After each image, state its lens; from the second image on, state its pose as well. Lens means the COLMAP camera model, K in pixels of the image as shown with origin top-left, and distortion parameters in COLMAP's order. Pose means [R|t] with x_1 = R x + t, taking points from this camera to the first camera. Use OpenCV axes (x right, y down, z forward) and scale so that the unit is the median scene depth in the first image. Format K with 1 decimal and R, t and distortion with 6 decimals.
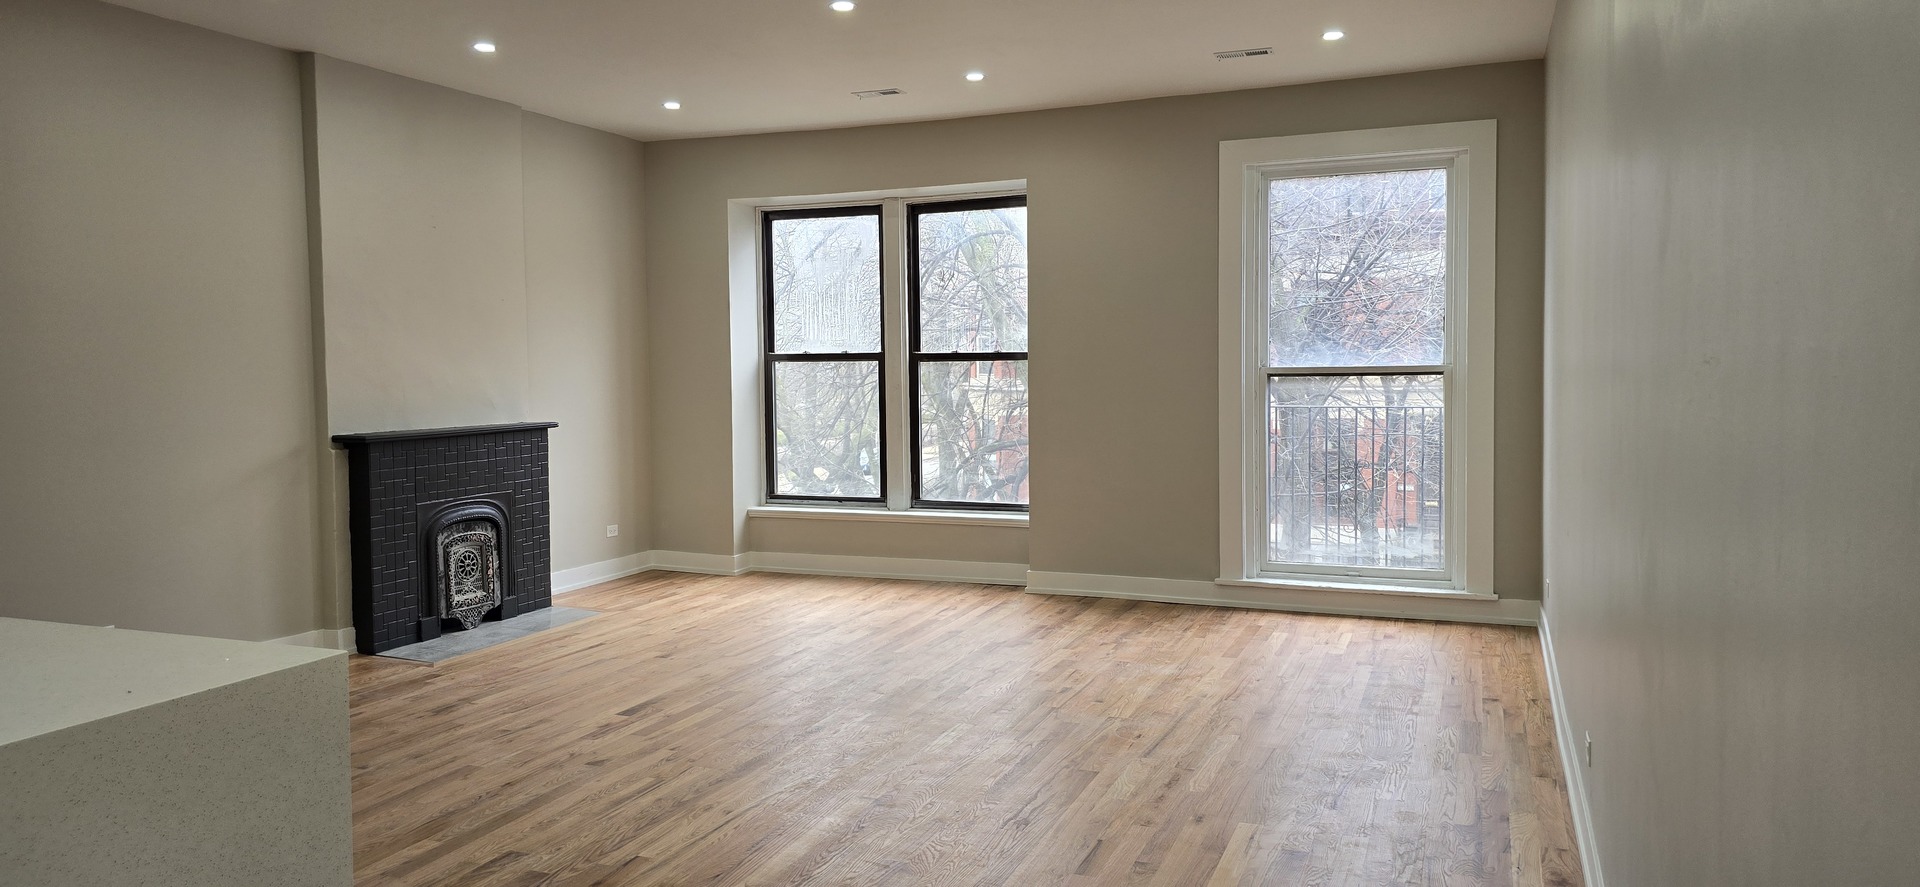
lens RADIAL K [[1280.3, 0, 960.0], [0, 1280.3, 443.5], [0, 0, 1]] dist [0.135382, -0.150593]
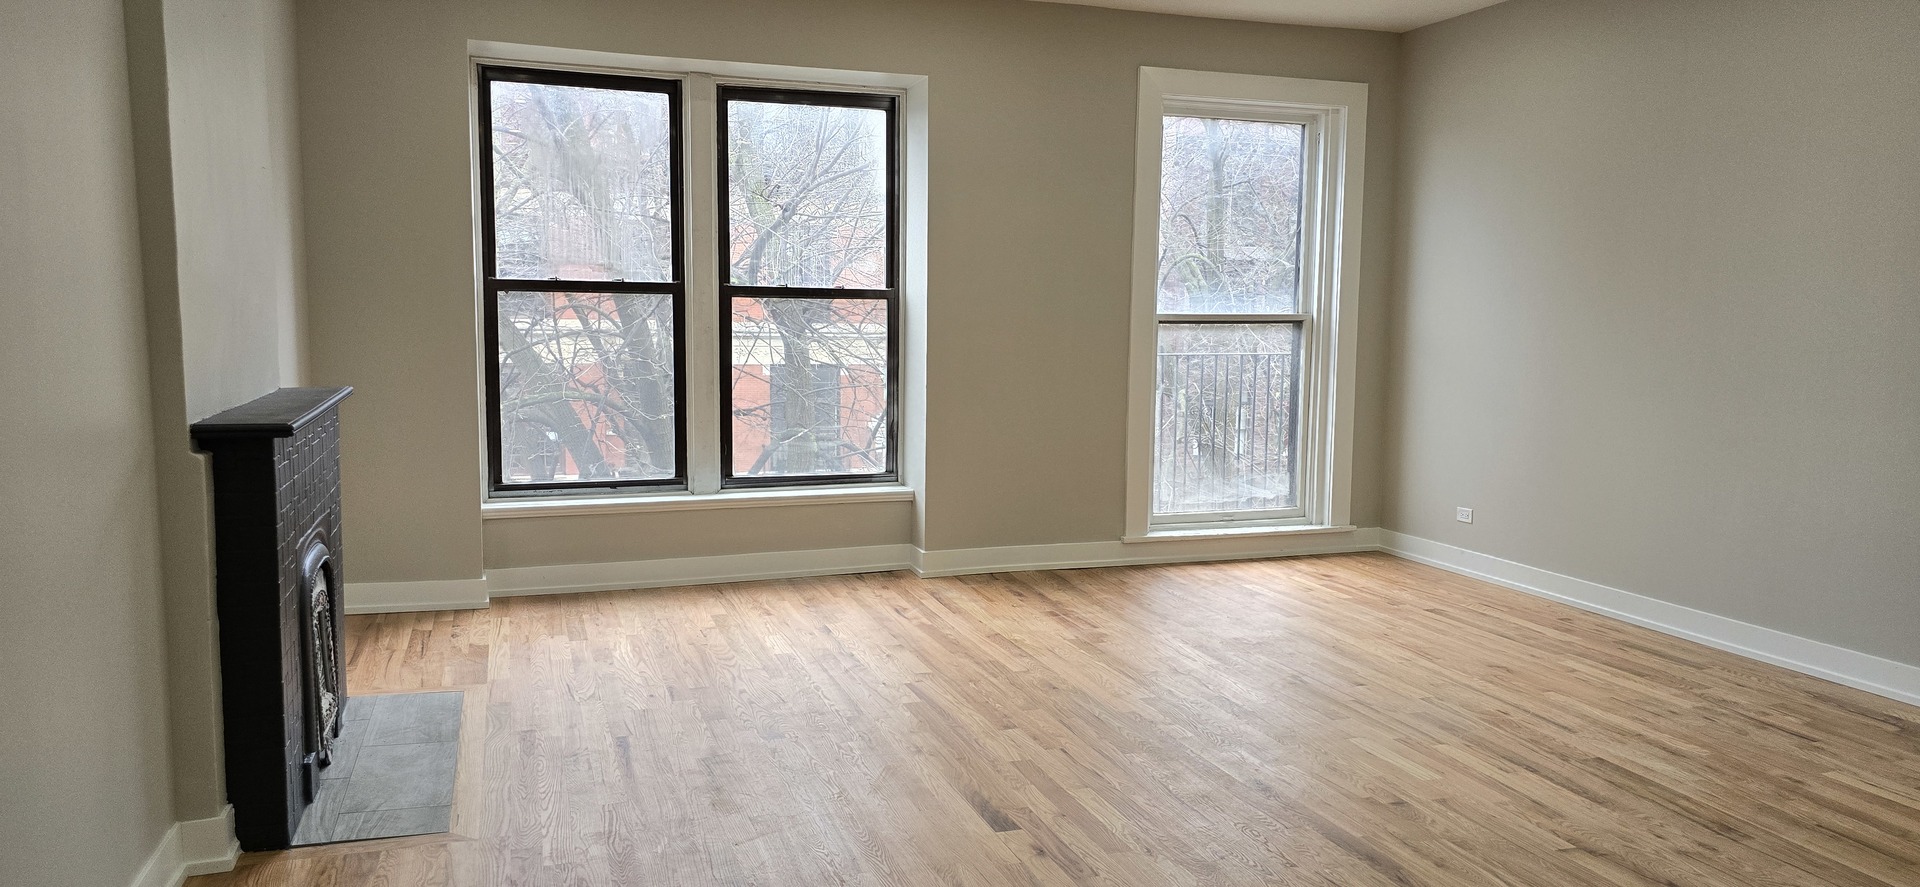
lens RADIAL K [[1280.3, 0, 960.0], [0, 1280.3, 443.5], [0, 0, 1]] dist [0.135382, -0.150593]
pose [[0.736201, -0.051946, 0.674766, -0.515675], [0.022913, 0.998391, 0.051861, -0.015113], [-0.676375, -0.022719, 0.736207, 0.388566]]
